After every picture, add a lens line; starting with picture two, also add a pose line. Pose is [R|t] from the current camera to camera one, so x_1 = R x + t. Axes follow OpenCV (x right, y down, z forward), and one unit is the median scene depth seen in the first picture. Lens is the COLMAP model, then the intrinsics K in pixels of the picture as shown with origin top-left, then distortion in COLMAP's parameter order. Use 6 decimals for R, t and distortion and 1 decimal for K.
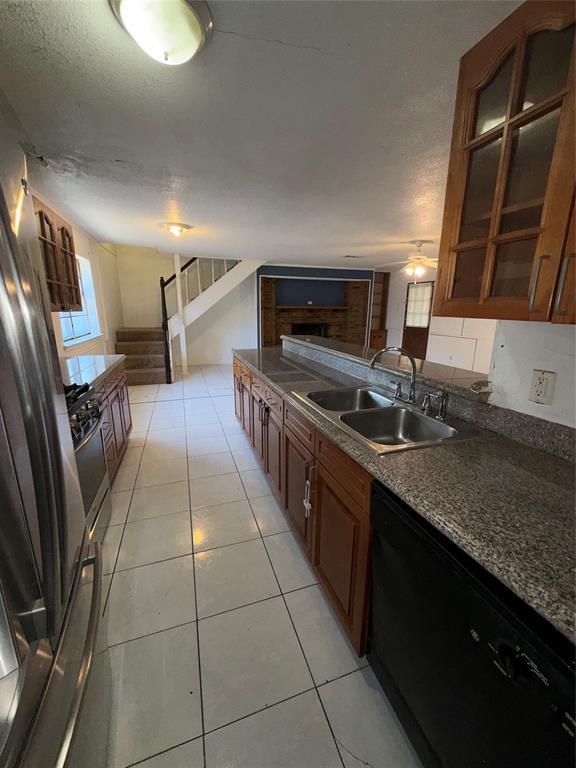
lens RADIAL K [[306.1, 0, 287.1], [0, 306.1, 378.8], [0, 0, 1]] dist [-0.001764, 0.000457]
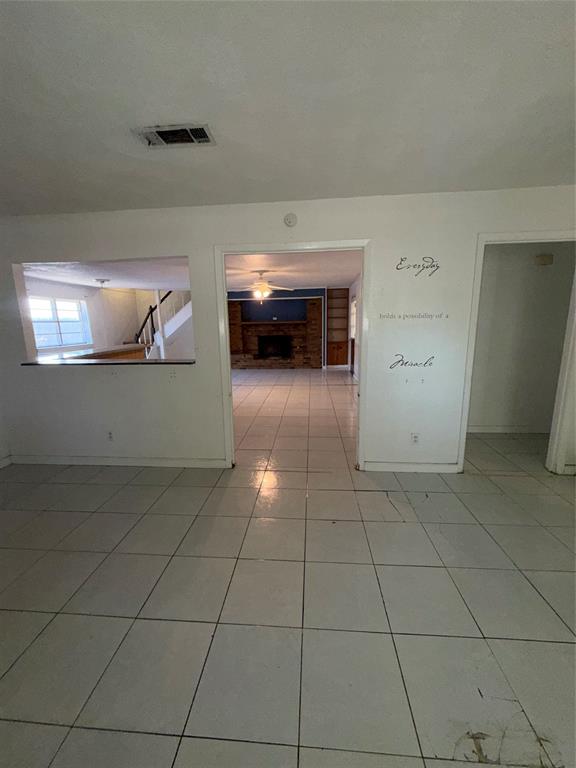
lens RADIAL K [[306.1, 0, 289.4], [0, 306.1, 382.4], [0, 0, 1]] dist [-0.001764, 0.000457]
pose [[0.914619, 0.053206, -0.400800, 0.625866], [-0.065105, 0.997748, -0.016118, 0.014595], [0.399040, 0.040836, 0.916024, -0.058186]]
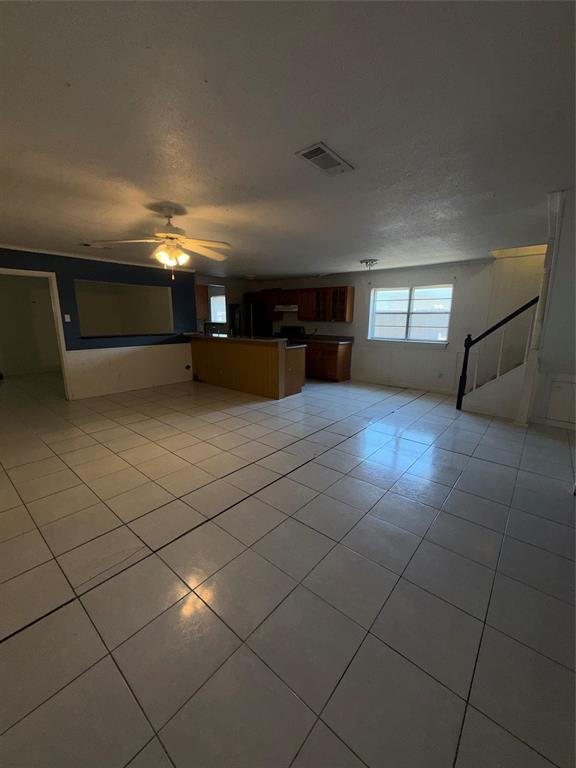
lens RADIAL K [[306.1, 0, 290.0], [0, 306.1, 381.9], [0, 0, 1]] dist [-0.001764, 0.000457]
pose [[-0.860754, 0.088080, -0.501343, 0.328191], [-0.130783, 0.913584, 0.385046, -0.229654], [0.491934, 0.396997, -0.774851, 0.990905]]
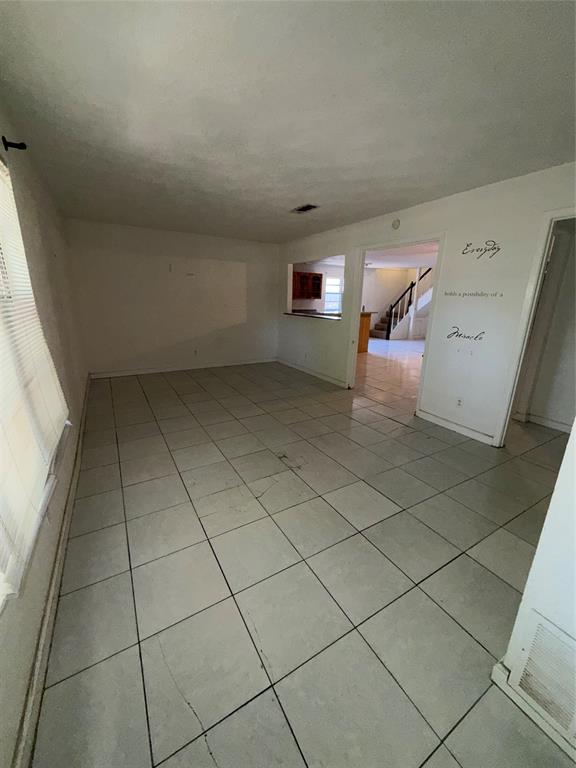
lens RADIAL K [[306.1, 0, 288.1], [0, 306.1, 383.6], [0, 0, 1]] dist [-0.001764, 0.000457]
pose [[0.189666, 0.262900, -0.945997, 0.958831], [-0.235575, 0.947527, 0.216094, 0.006035], [0.953169, 0.181868, 0.241647, 0.005503]]
